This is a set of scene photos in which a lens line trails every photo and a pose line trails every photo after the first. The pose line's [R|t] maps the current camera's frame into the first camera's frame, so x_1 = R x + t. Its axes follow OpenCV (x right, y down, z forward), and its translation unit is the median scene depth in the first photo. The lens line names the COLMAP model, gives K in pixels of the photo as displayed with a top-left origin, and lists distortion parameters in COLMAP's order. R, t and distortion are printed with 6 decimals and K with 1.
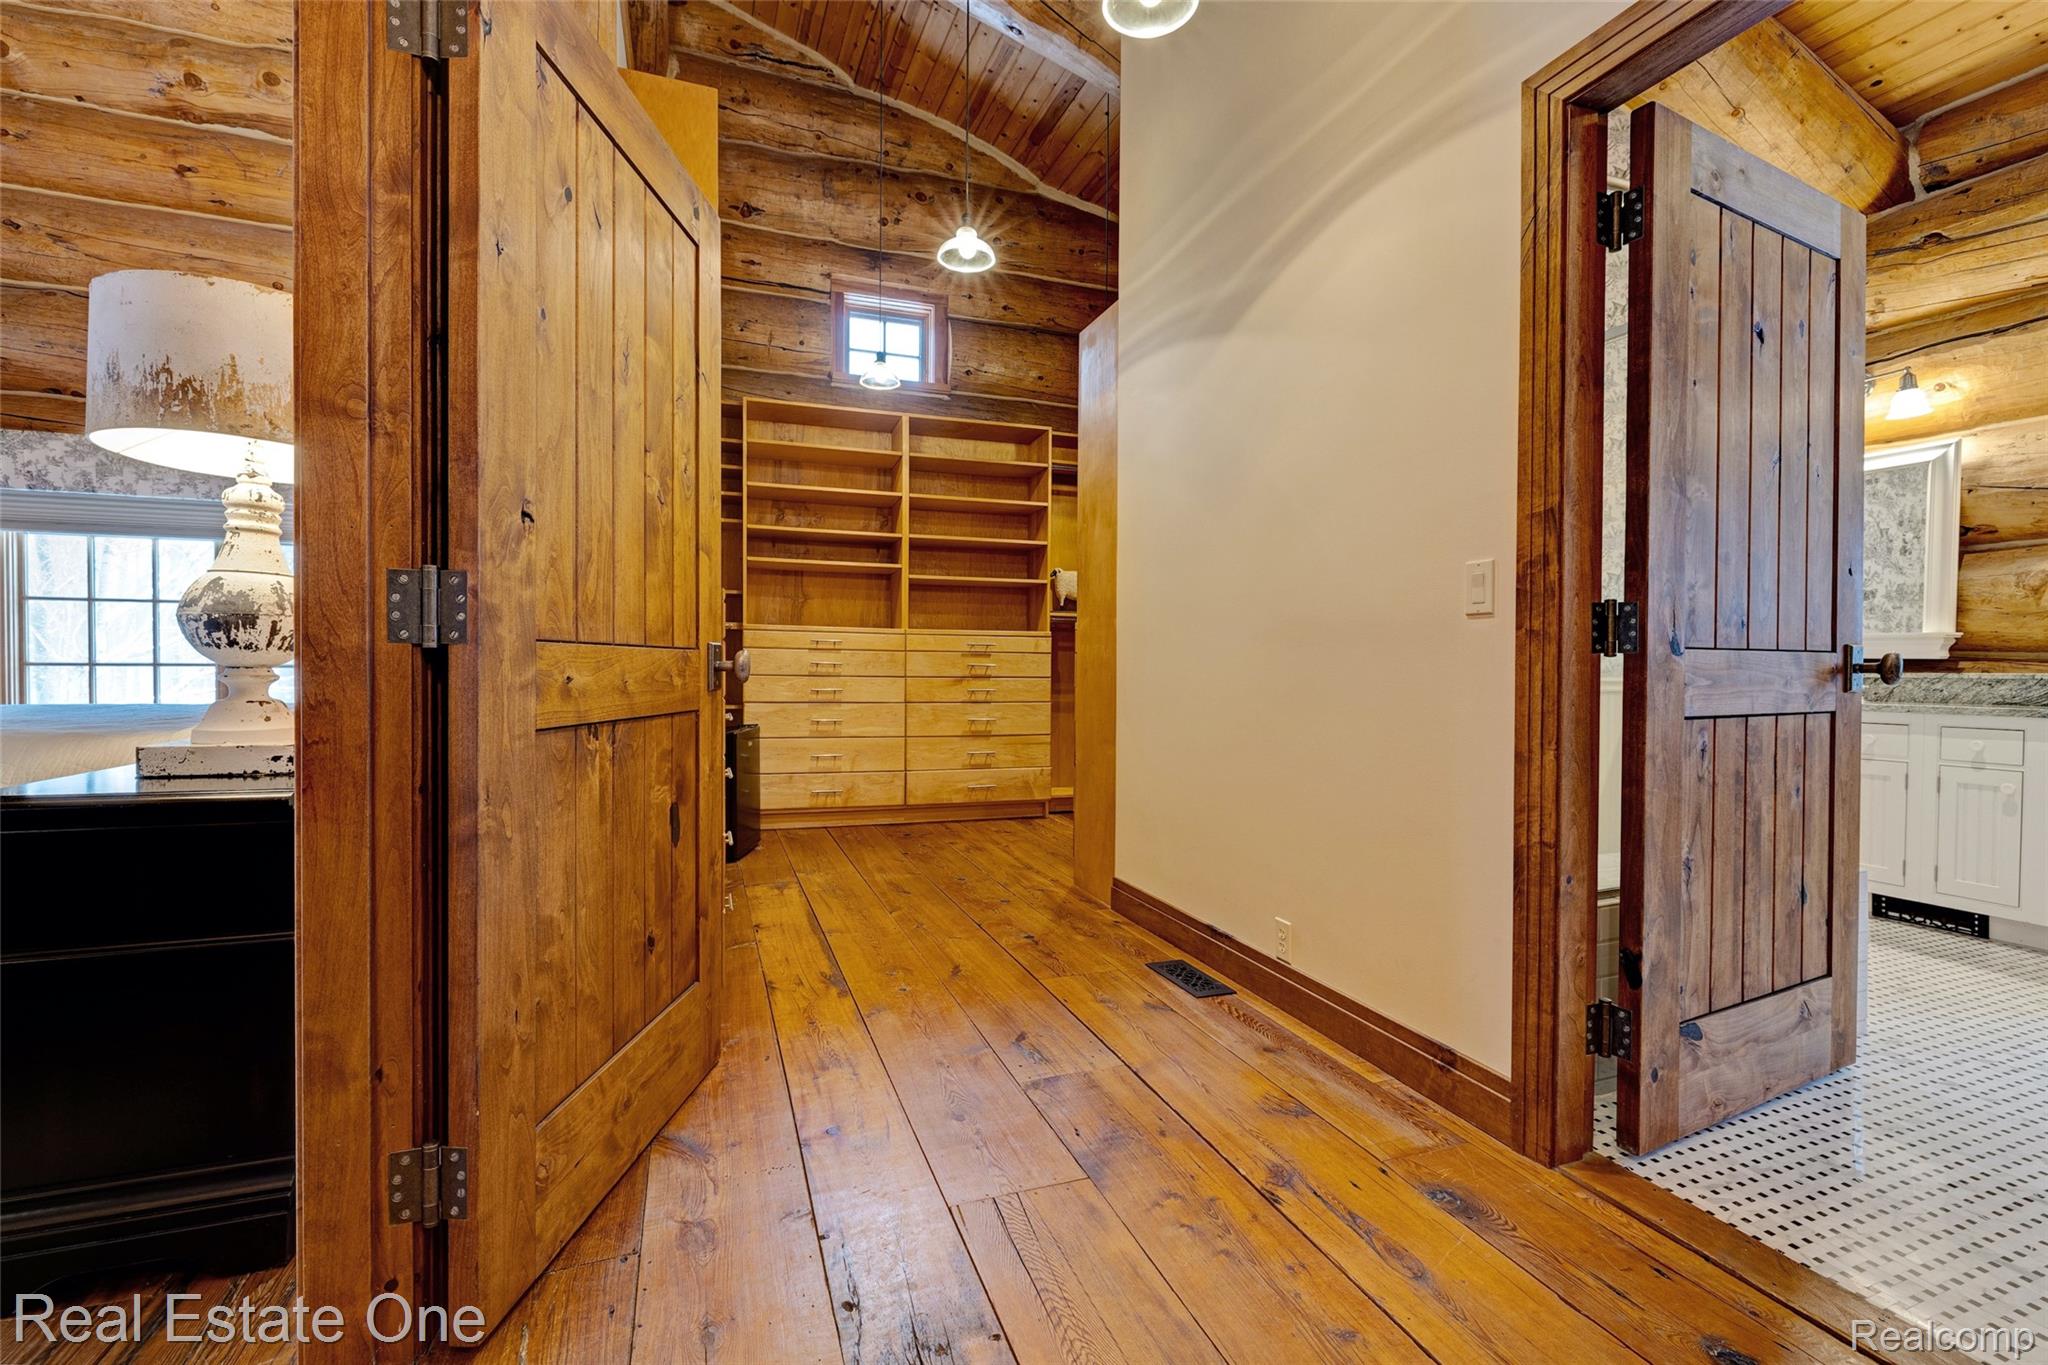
lens RADIAL K [[874.6, 0, 1019.7], [0, 874.6, 676.6], [0, 0, 1]] dist [-0.002478, 0.000438]
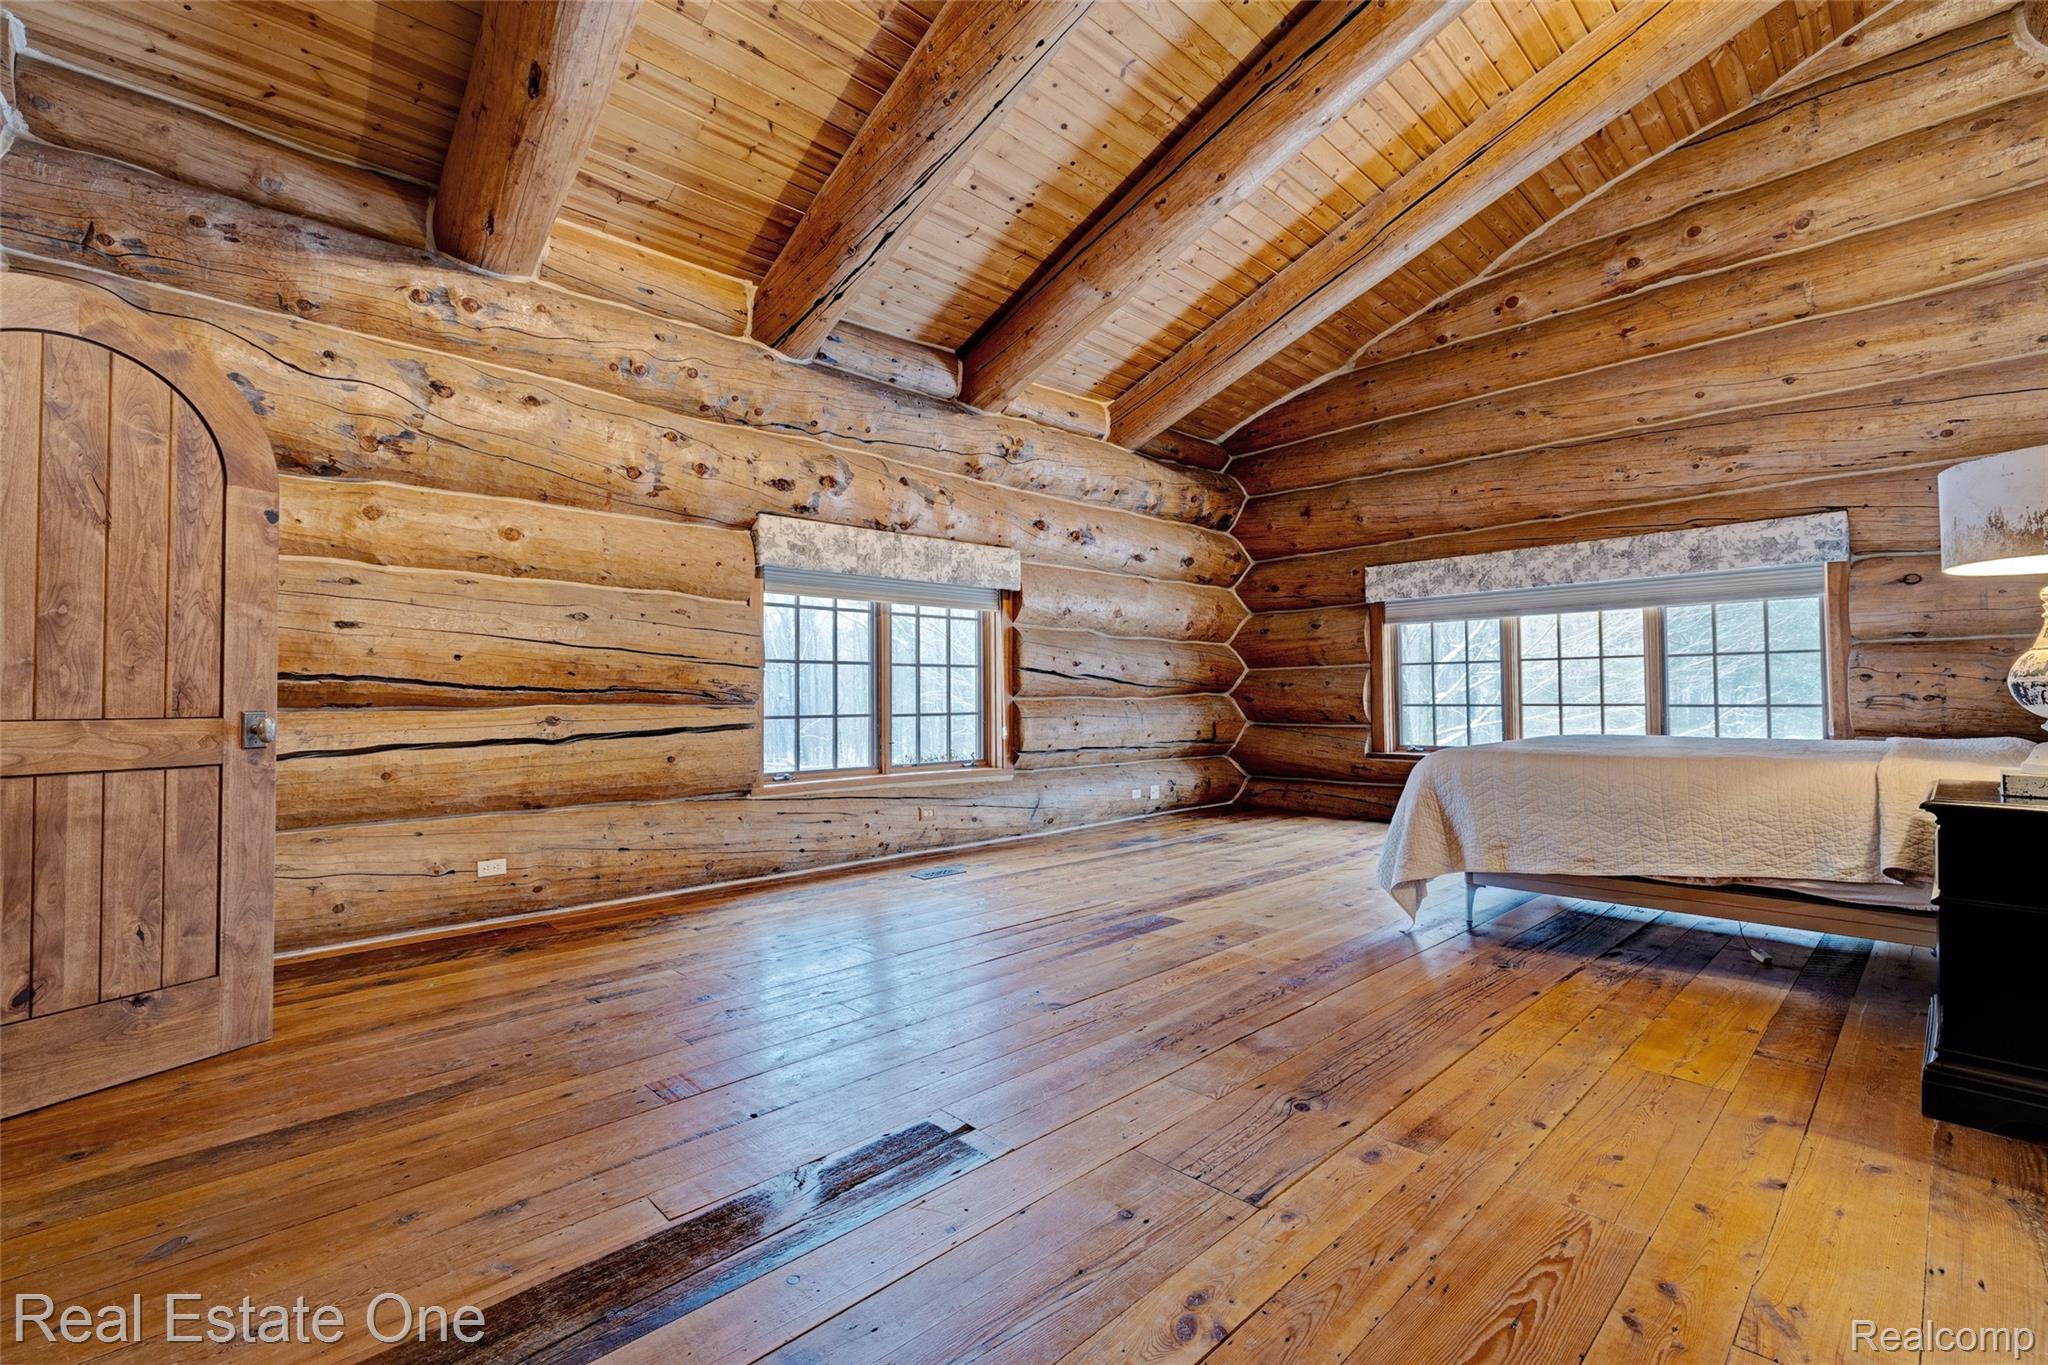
lens RADIAL K [[874.6, 0, 1014.5], [0, 874.6, 682.1], [0, 0, 1]] dist [-0.002478, 0.000438]
pose [[0.382345, -0.025246, -0.923675, -0.101145], [-0.000759, 0.999618, -0.027636, -0.010787], [0.924019, 0.011268, 0.382180, -0.366319]]
